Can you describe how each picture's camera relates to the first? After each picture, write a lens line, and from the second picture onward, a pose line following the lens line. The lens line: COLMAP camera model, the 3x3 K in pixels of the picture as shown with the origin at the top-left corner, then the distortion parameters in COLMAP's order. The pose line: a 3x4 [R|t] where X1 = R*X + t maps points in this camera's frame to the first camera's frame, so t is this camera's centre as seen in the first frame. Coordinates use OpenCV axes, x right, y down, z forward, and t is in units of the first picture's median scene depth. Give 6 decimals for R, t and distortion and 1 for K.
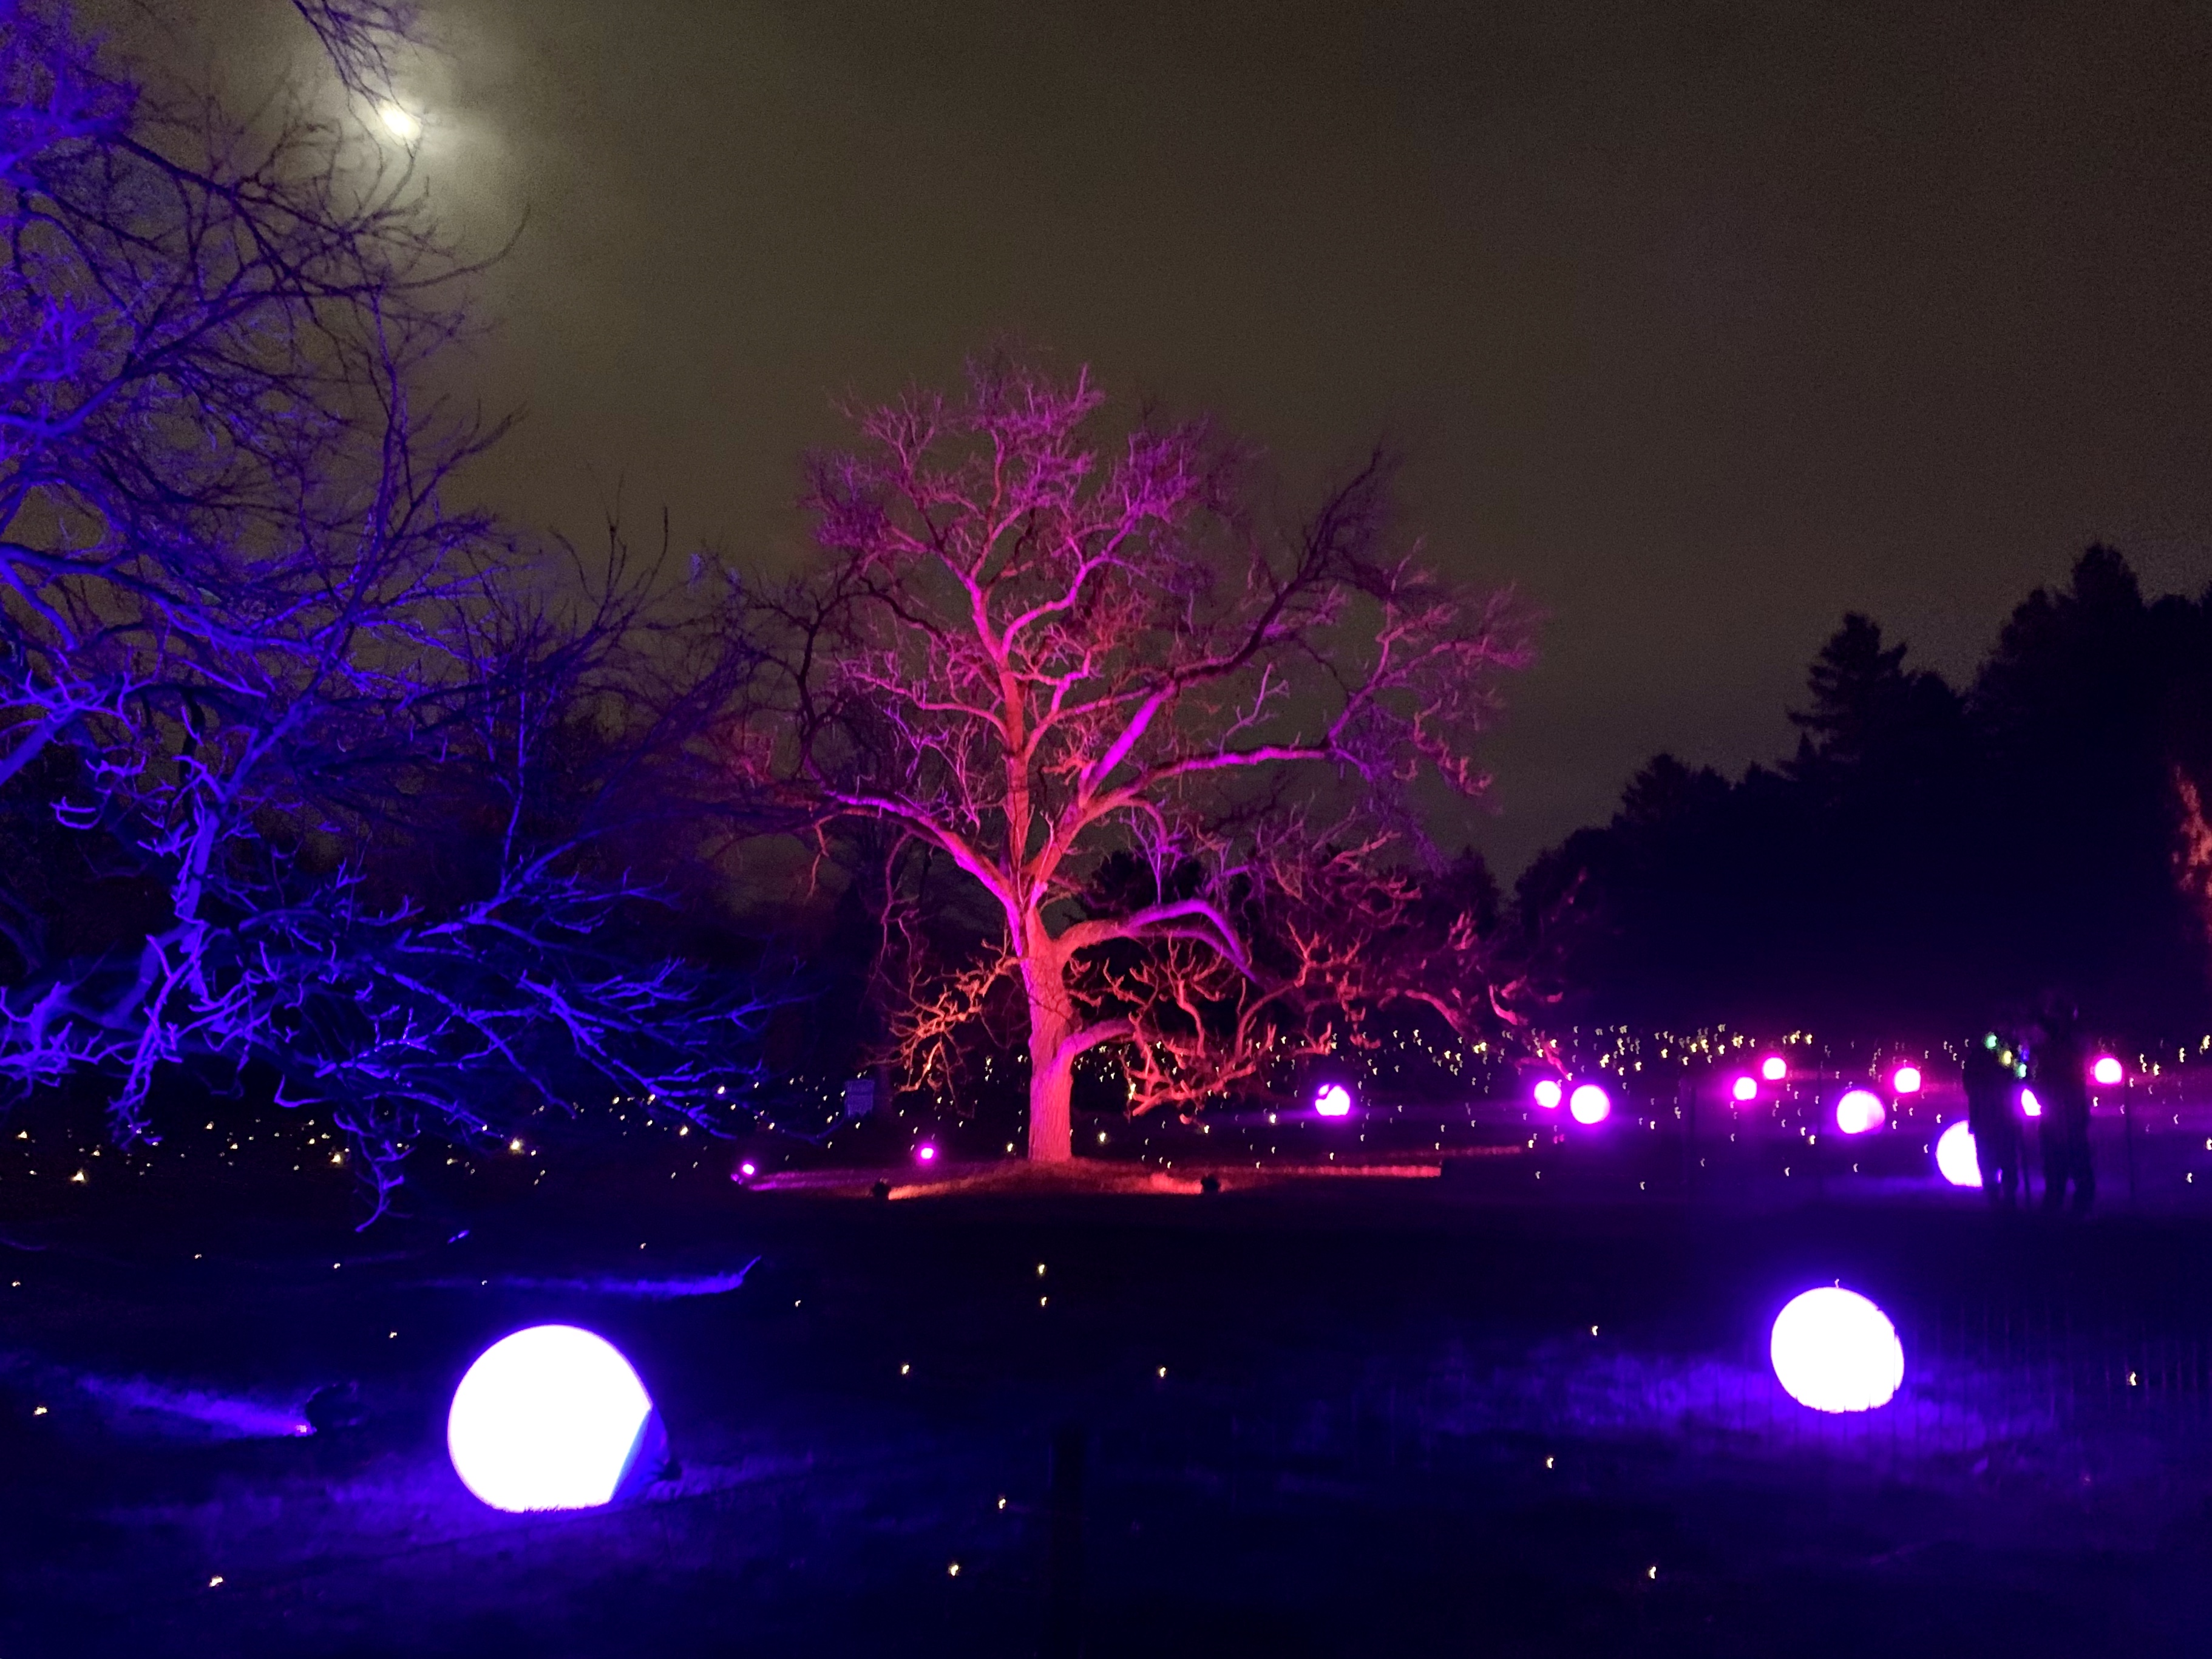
lens RADIAL K [[1814.0, 0, 1139.3], [0, 1814.0, 833.0], [0, 0, 1]] dist [0.088822, -0.162648]
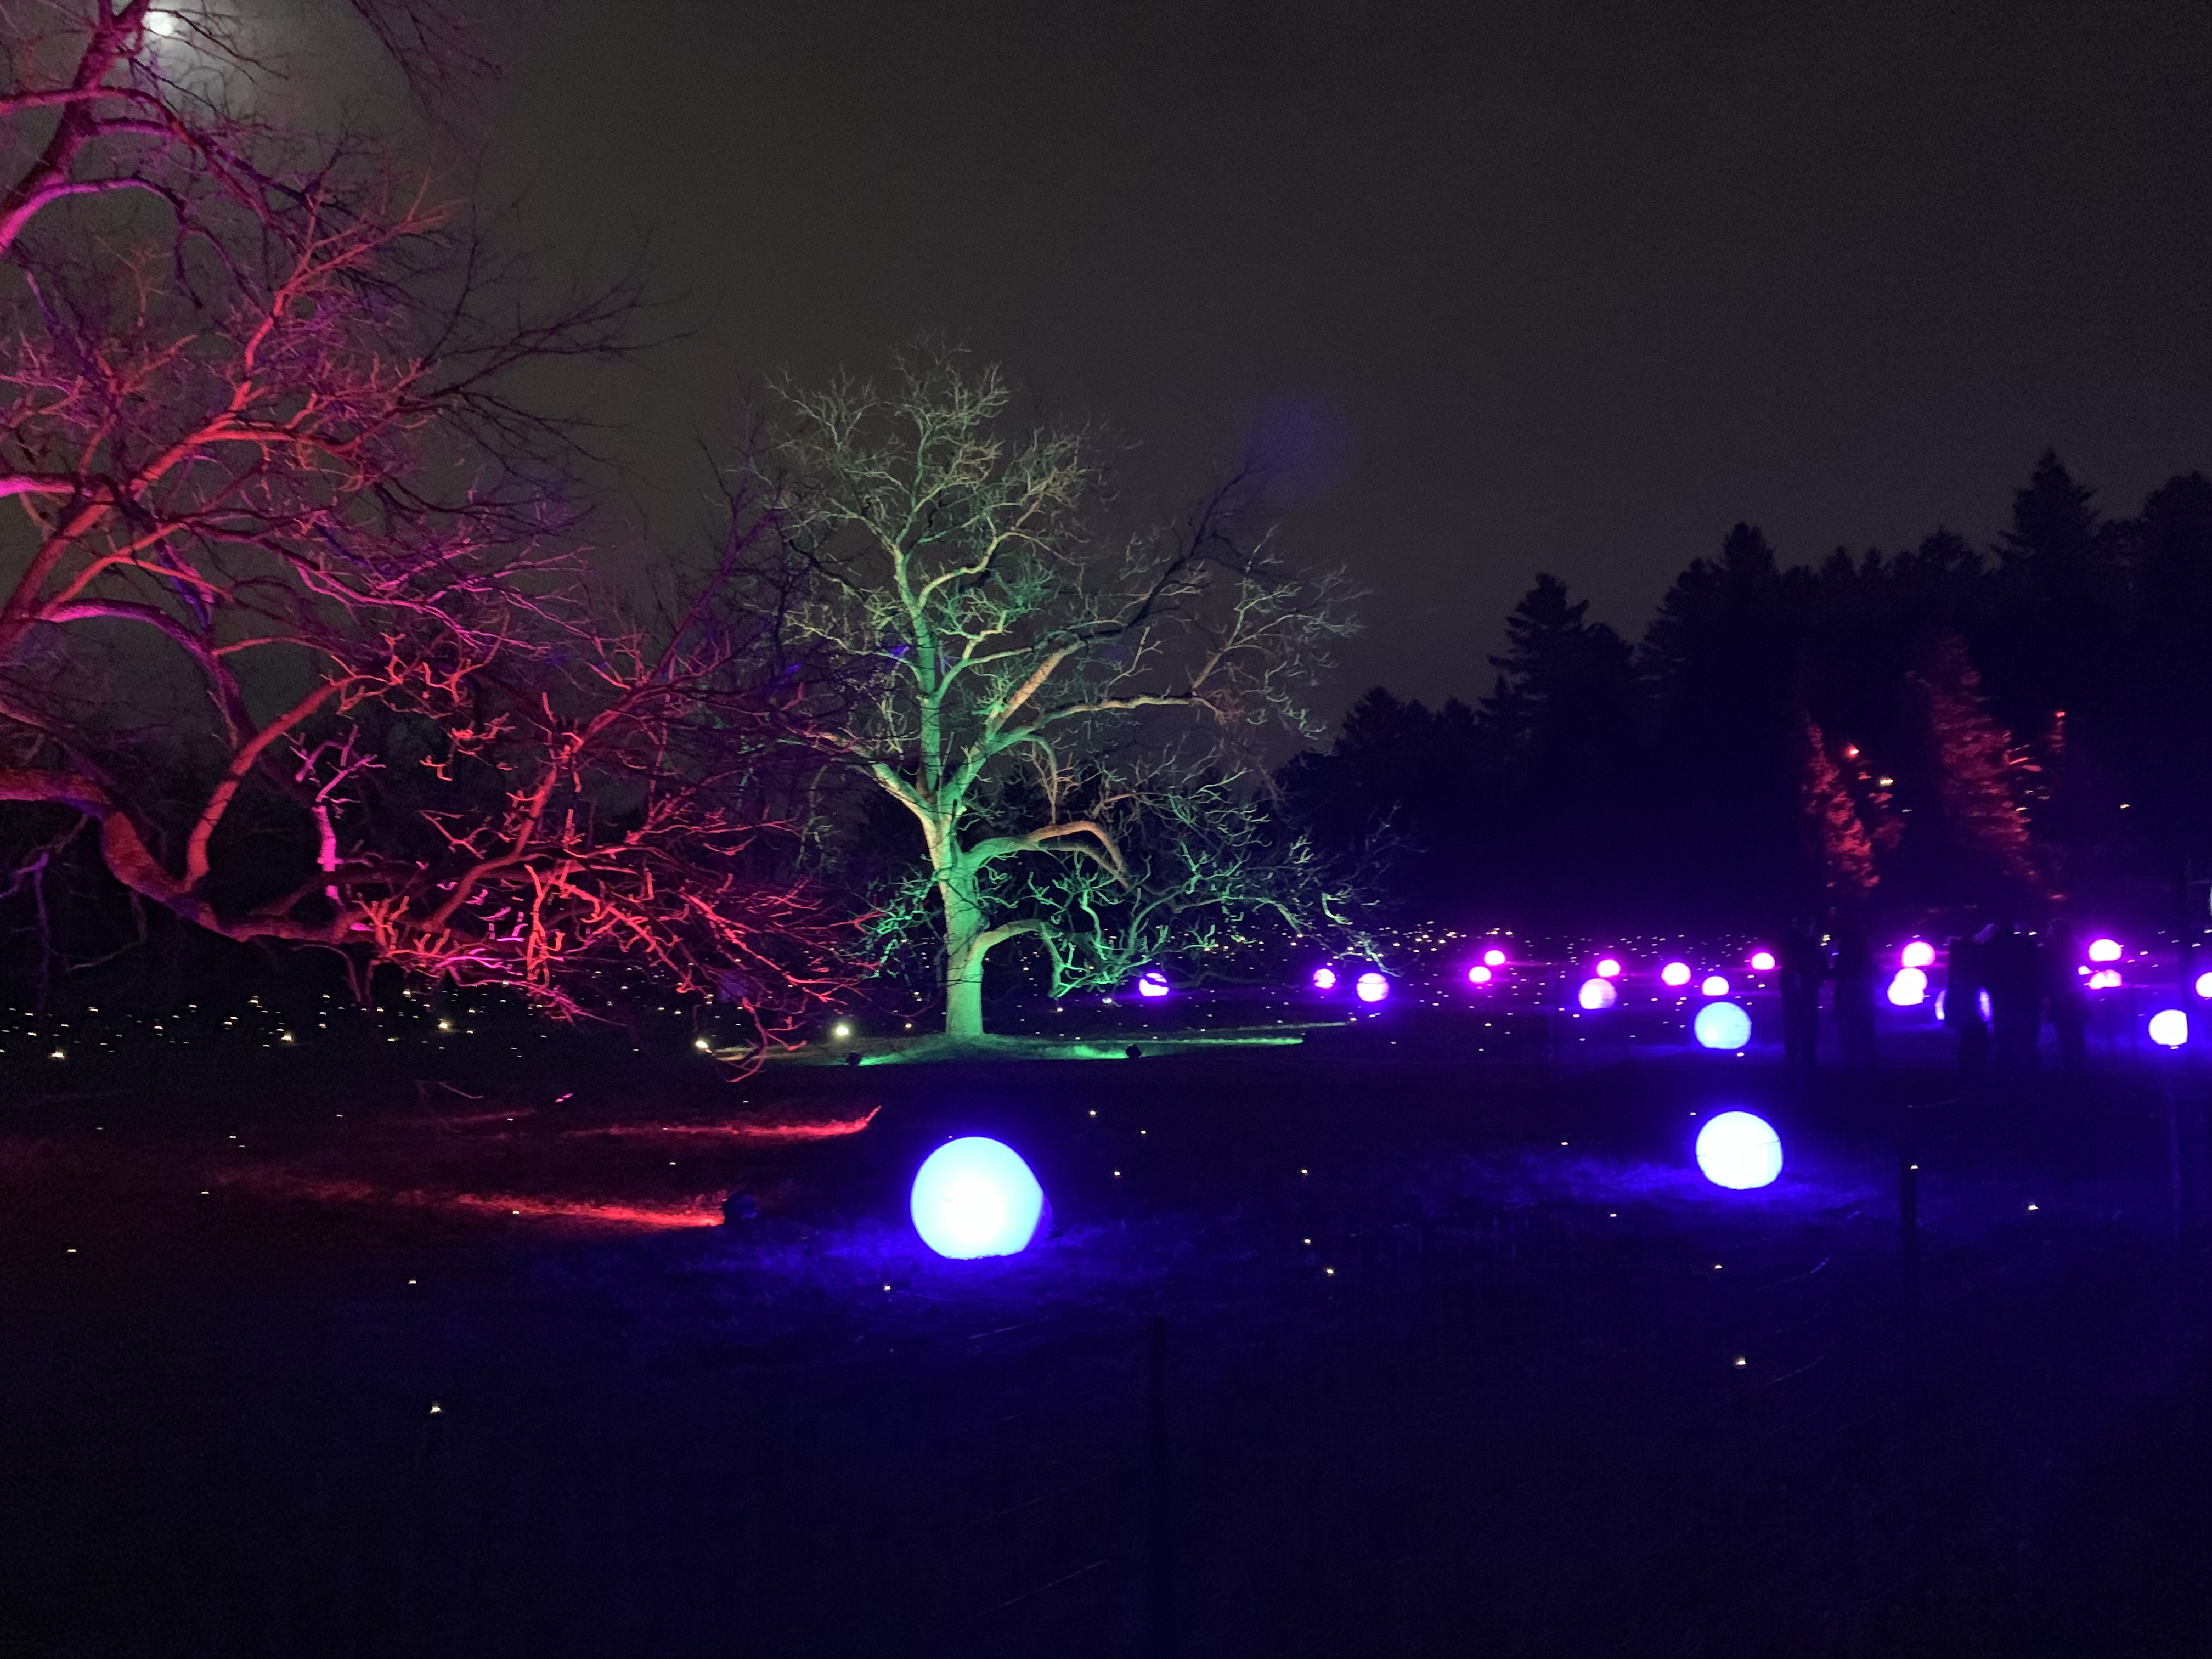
lens RADIAL K [[1671.6, 0, 1106.0], [0, 1671.6, 829.5], [0, 0, 1]] dist [0.095809, -0.120408]
pose [[0.989268, 0.012806, 0.145552, -0.117031], [-0.020638, 0.998412, 0.052422, -0.016282], [-0.144649, -0.054863, 0.987961, -0.102827]]
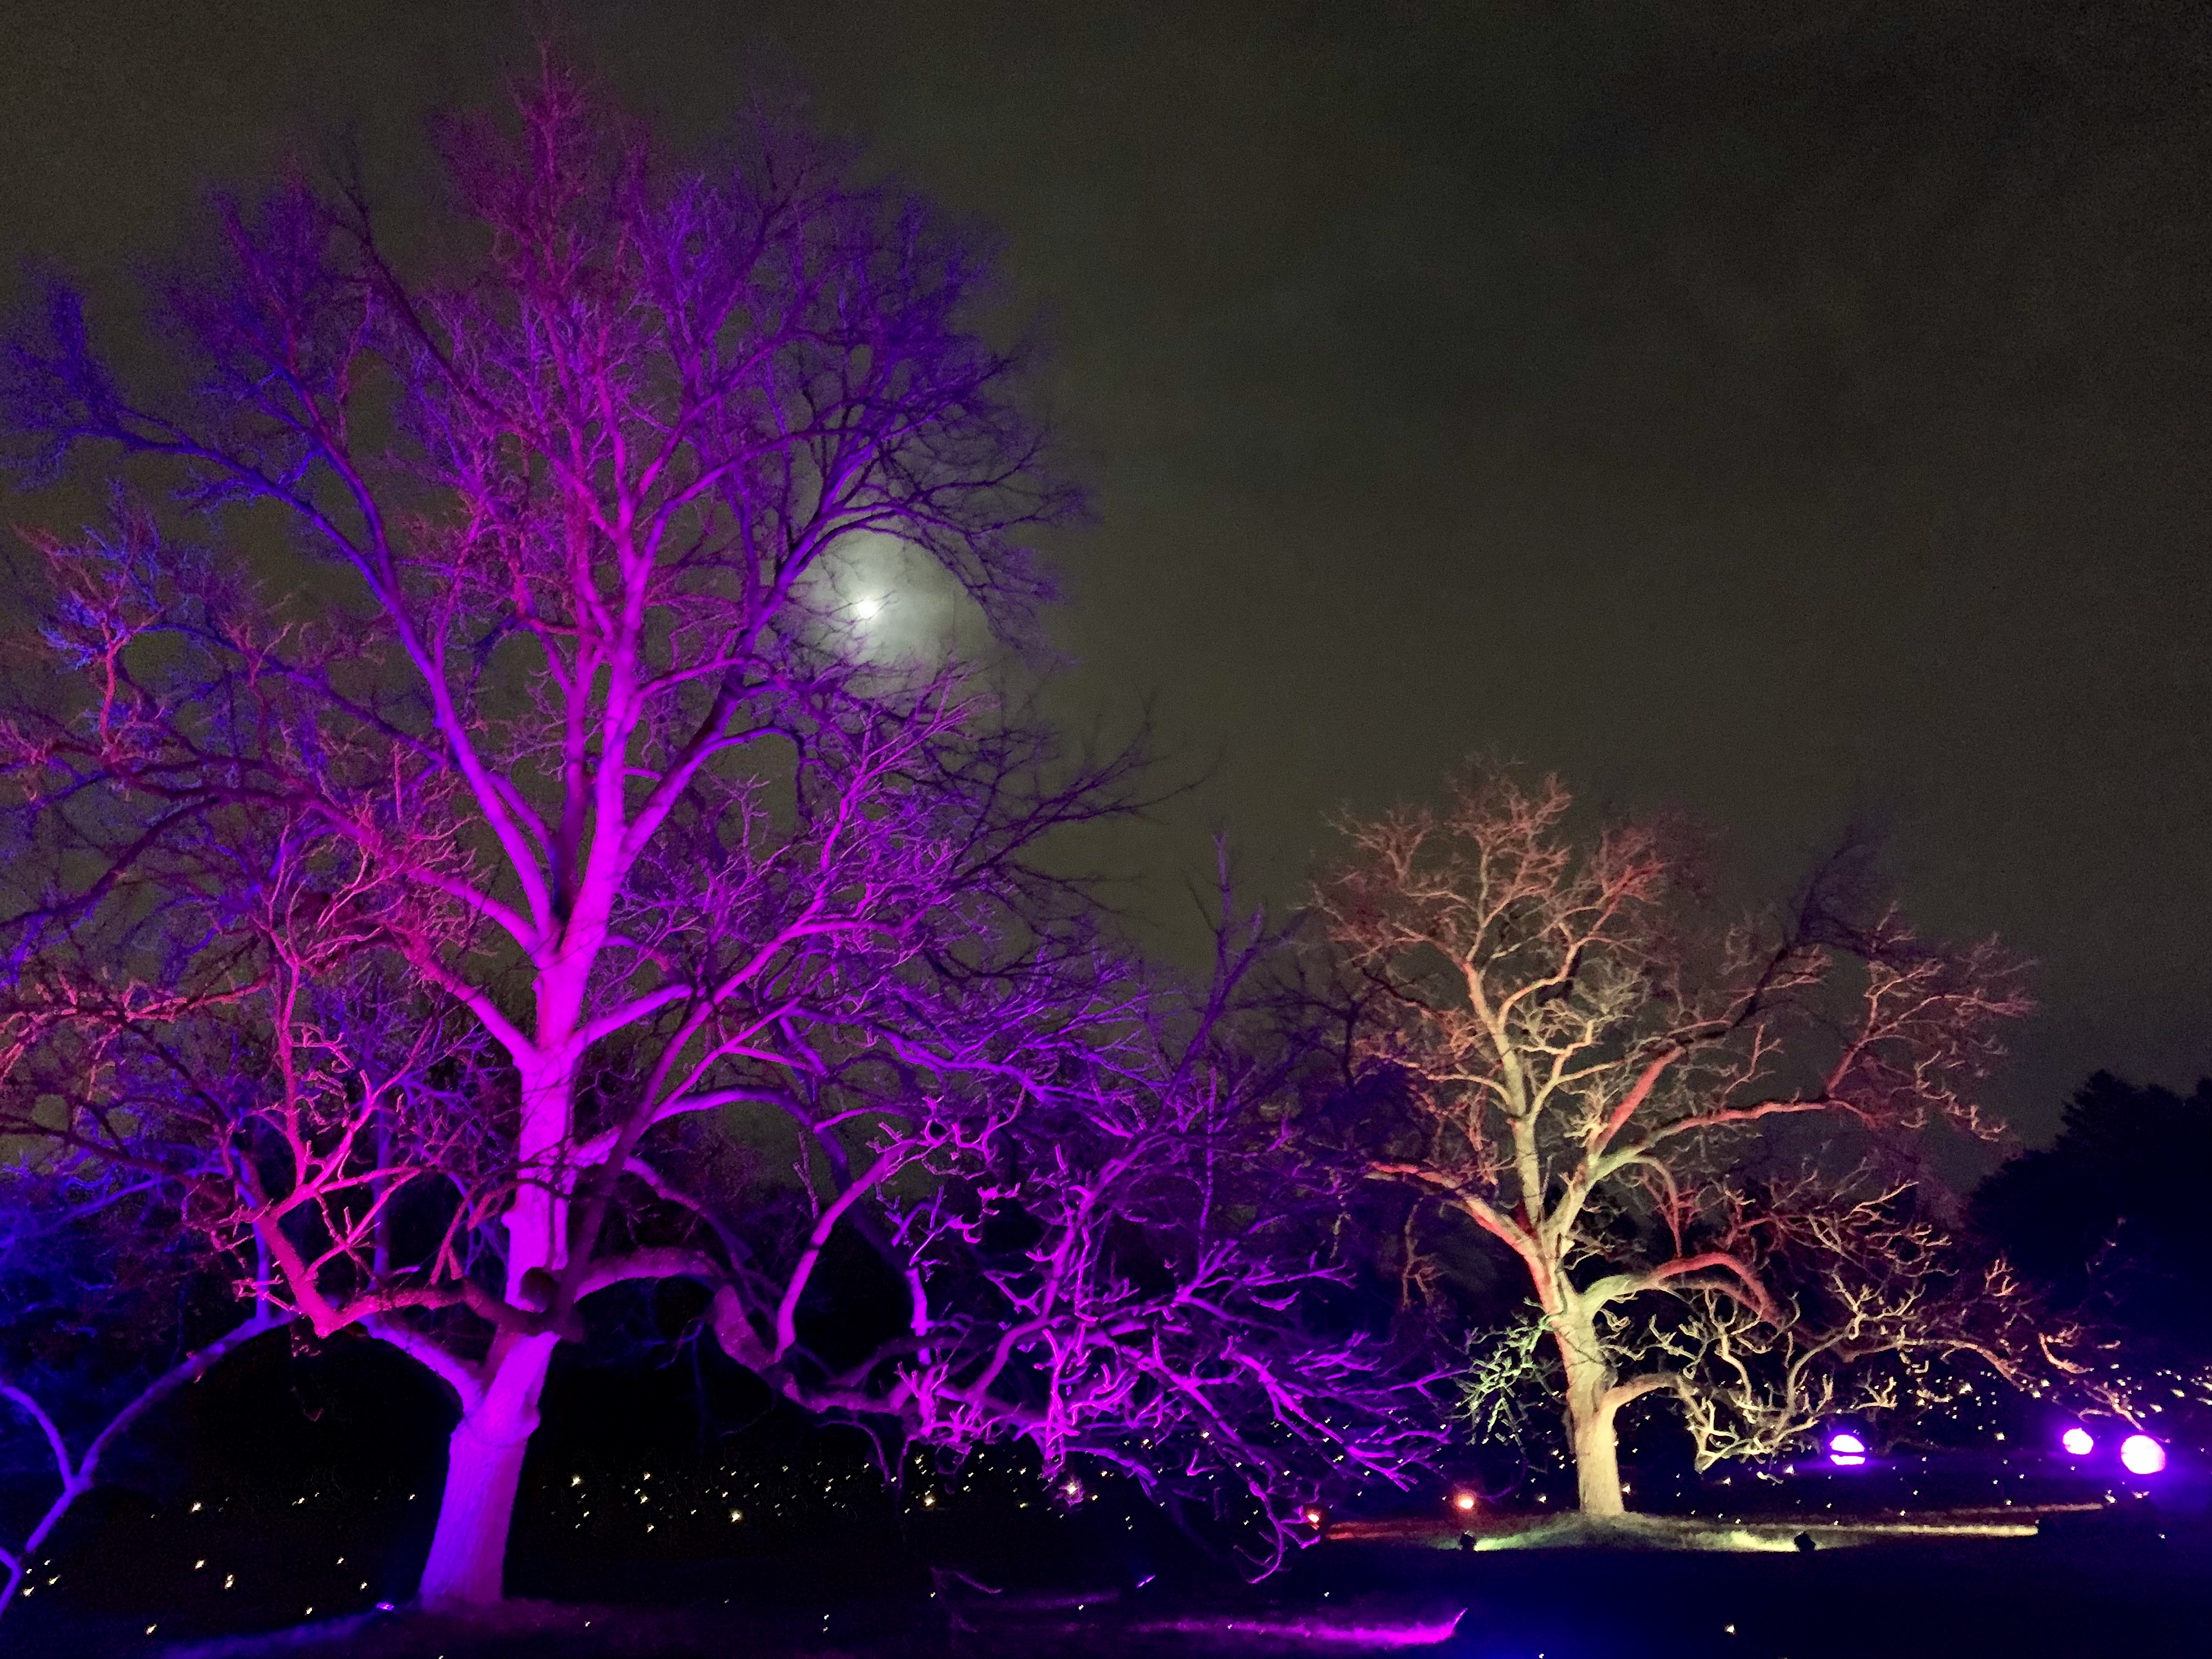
lens RADIAL K [[1674.0, 0, 1089.8], [0, 1674.0, 802.3], [0, 0, 1]] dist [0.030609, -0.034721]
pose [[0.970654, -0.087188, -0.224117, -0.080822], [0.036953, 0.974969, -0.219250, -0.017460], [0.237623, 0.204534, 0.949579, -0.070892]]
